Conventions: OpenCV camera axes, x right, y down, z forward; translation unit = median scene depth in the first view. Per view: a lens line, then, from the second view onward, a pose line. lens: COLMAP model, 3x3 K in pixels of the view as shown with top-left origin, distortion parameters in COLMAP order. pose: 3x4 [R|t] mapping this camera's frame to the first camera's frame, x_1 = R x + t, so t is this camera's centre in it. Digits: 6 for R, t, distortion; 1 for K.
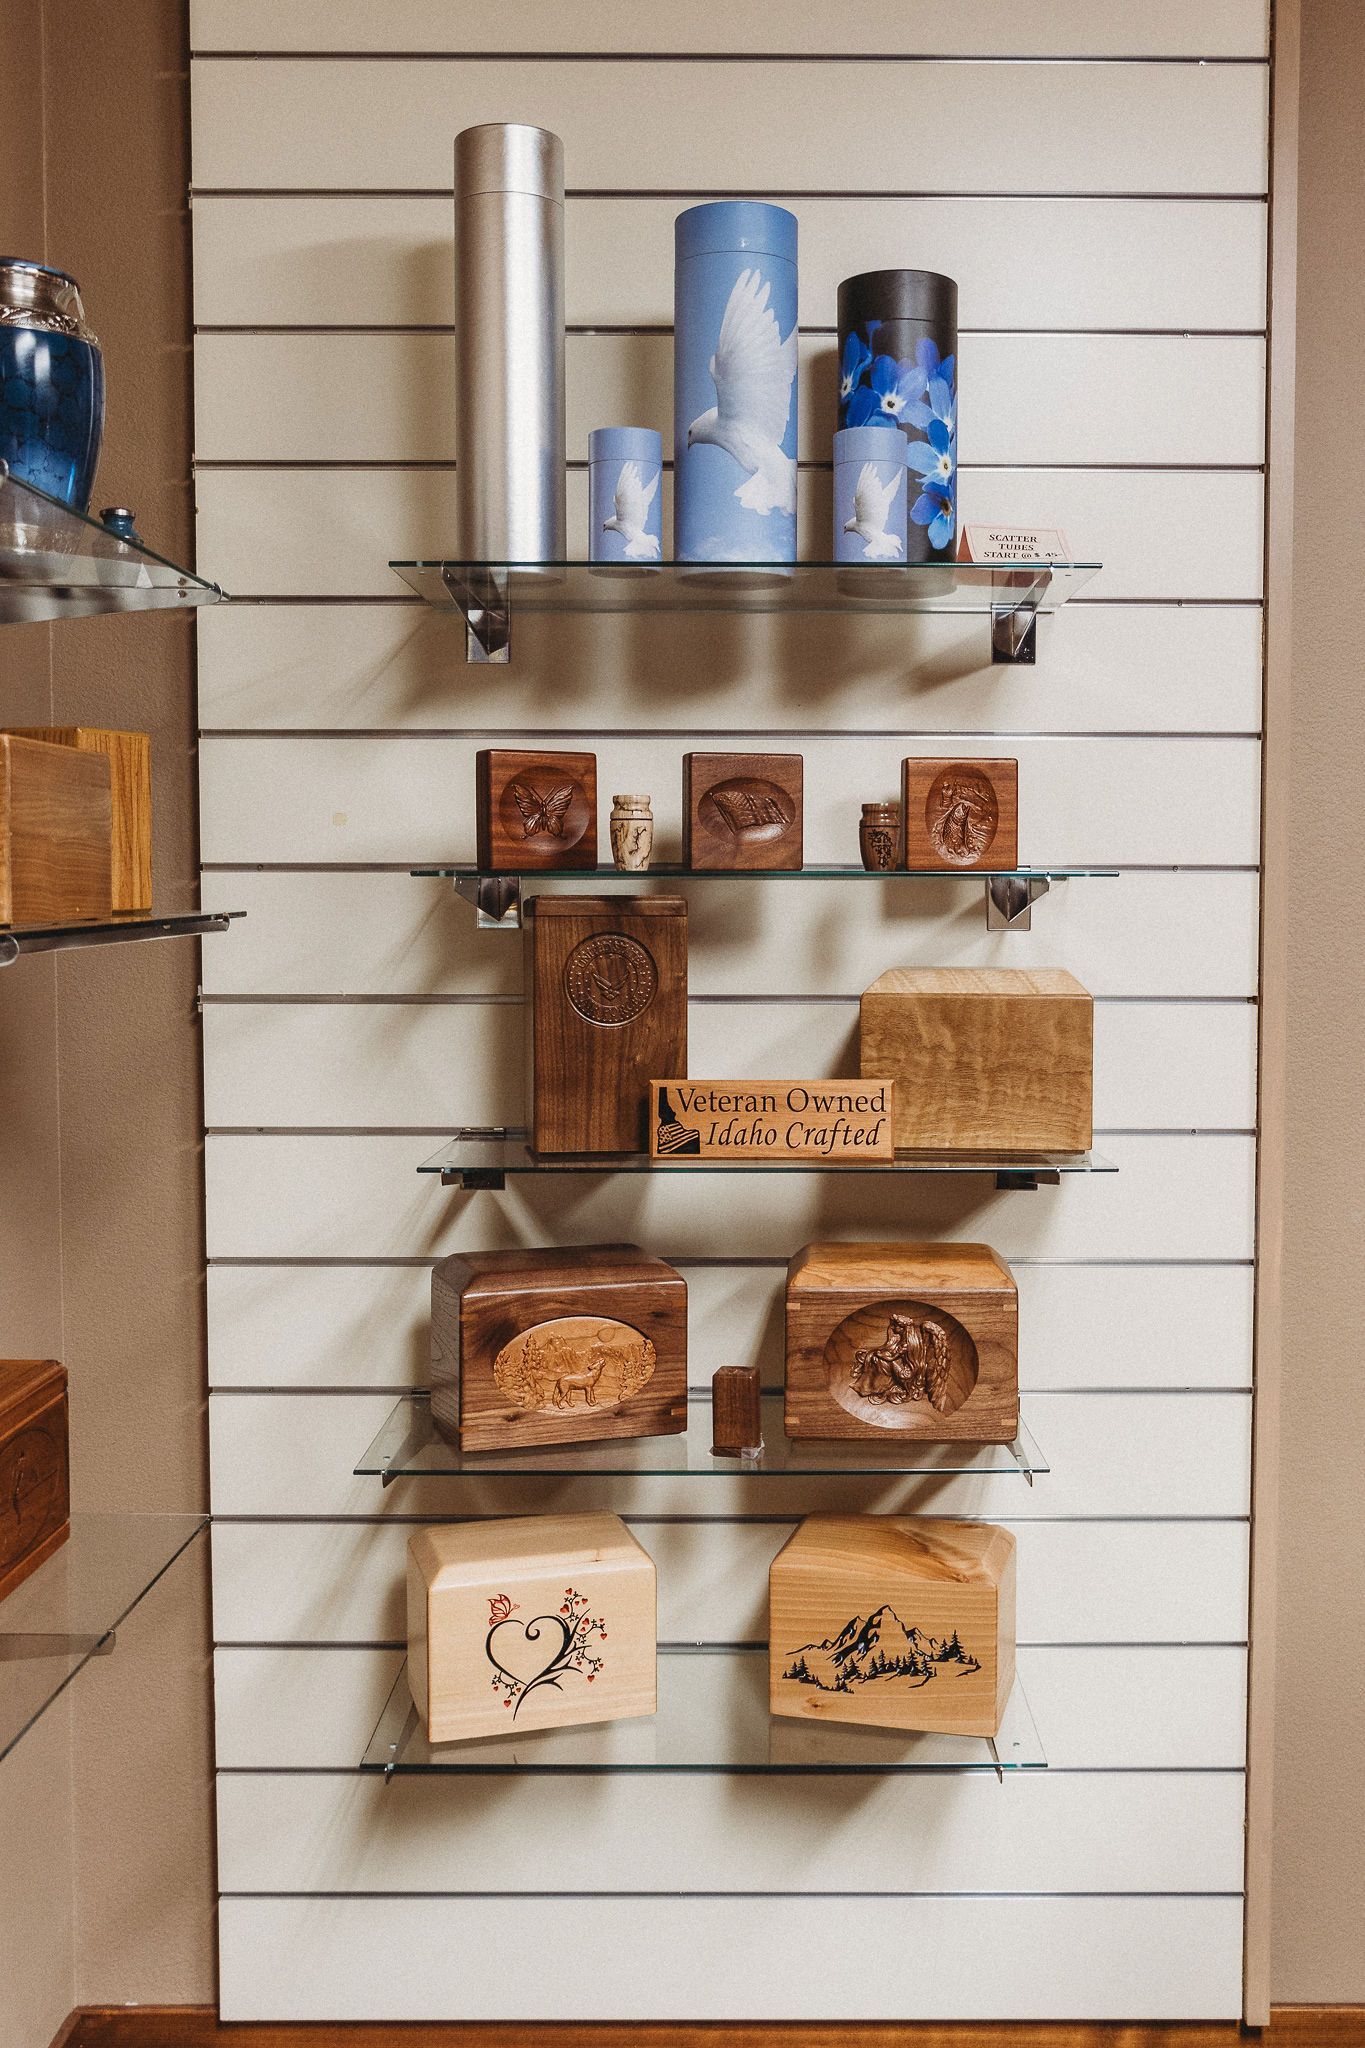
lens RADIAL K [[1946.5, 0, 682.5], [0, 1946.5, 1024.0], [0, 0, 1]] dist [-0.019491, -0.002540]
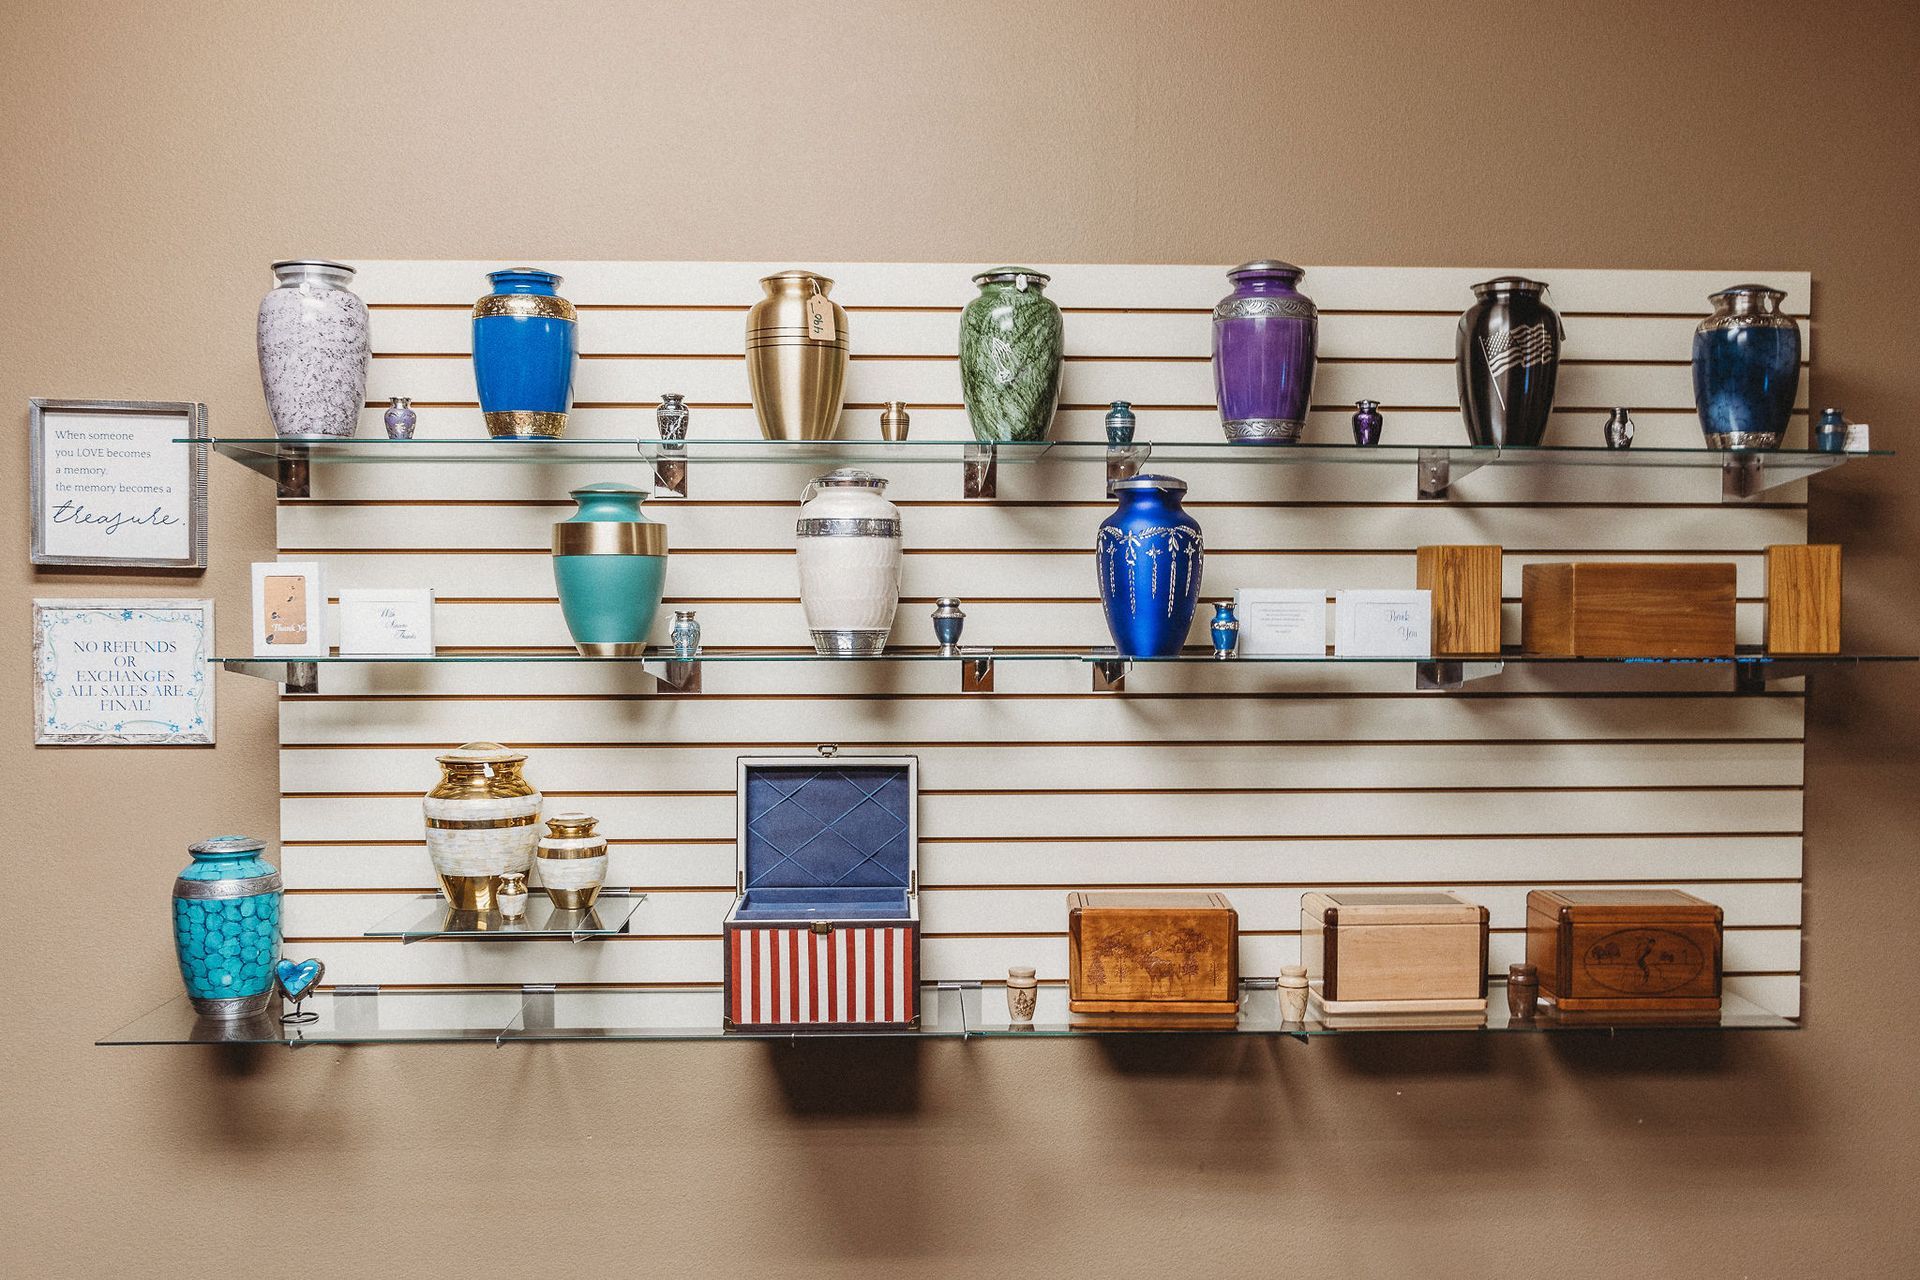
lens RADIAL K [[1824.8, 0, 960.0], [0, 1824.8, 640.0], [0, 0, 1]] dist [-0.019491, -0.002540]
pose [[0.044000, 0.024763, -0.998725, 1.017638], [-0.066267, 0.997563, 0.021815, -0.047012], [0.996831, 0.065223, 0.045534, 0.175217]]
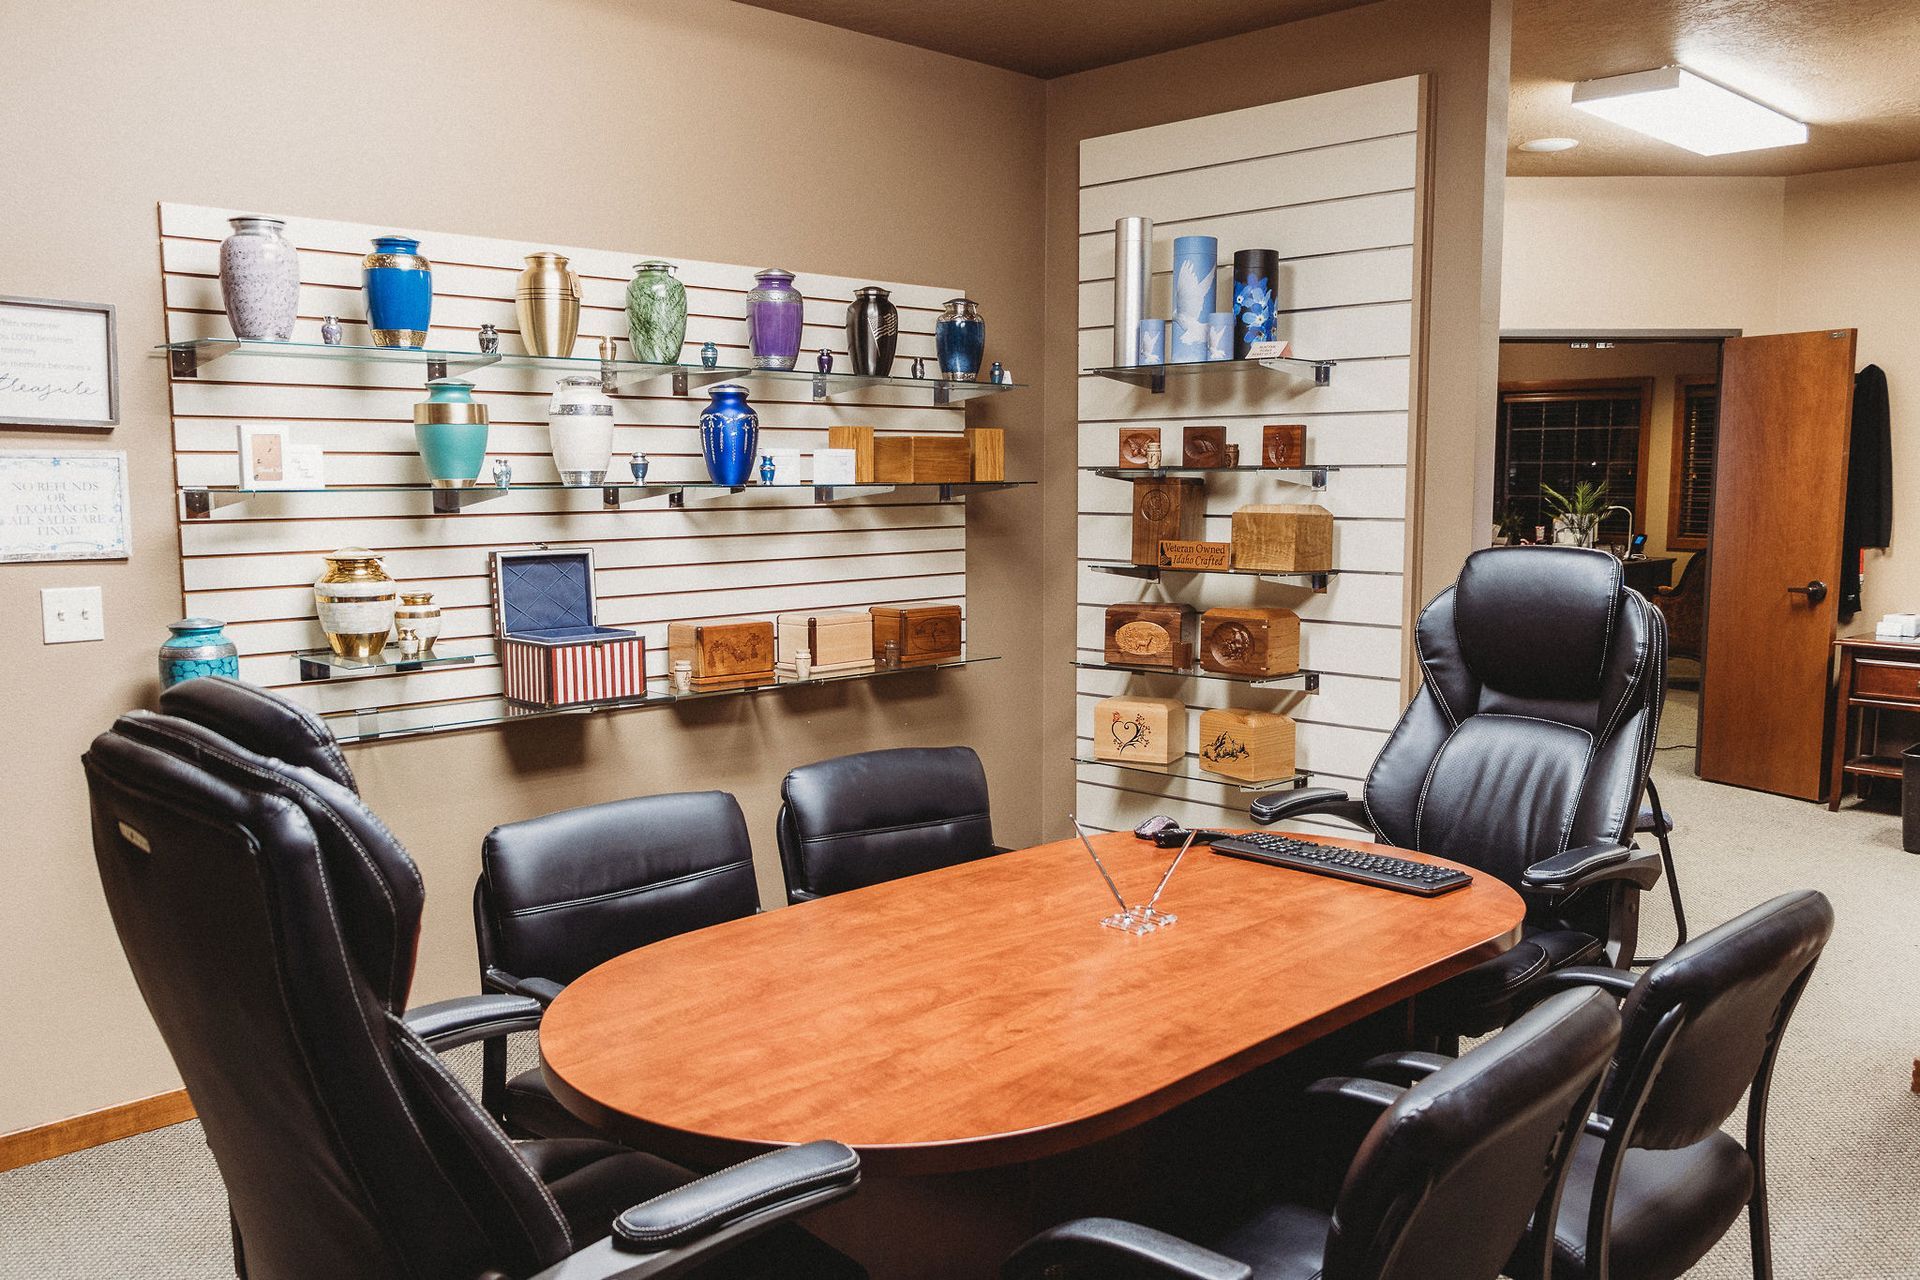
lens RADIAL K [[1603.3, 0, 960.0], [0, 1603.3, 640.0], [0, 0, 1]] dist [0.007173, 0.006537]
pose [[0.713784, 0.072295, -0.696625, 1.393688], [-0.043723, 0.997318, 0.058701, 0.047675], [0.699000, -0.011442, 0.715030, -0.896056]]
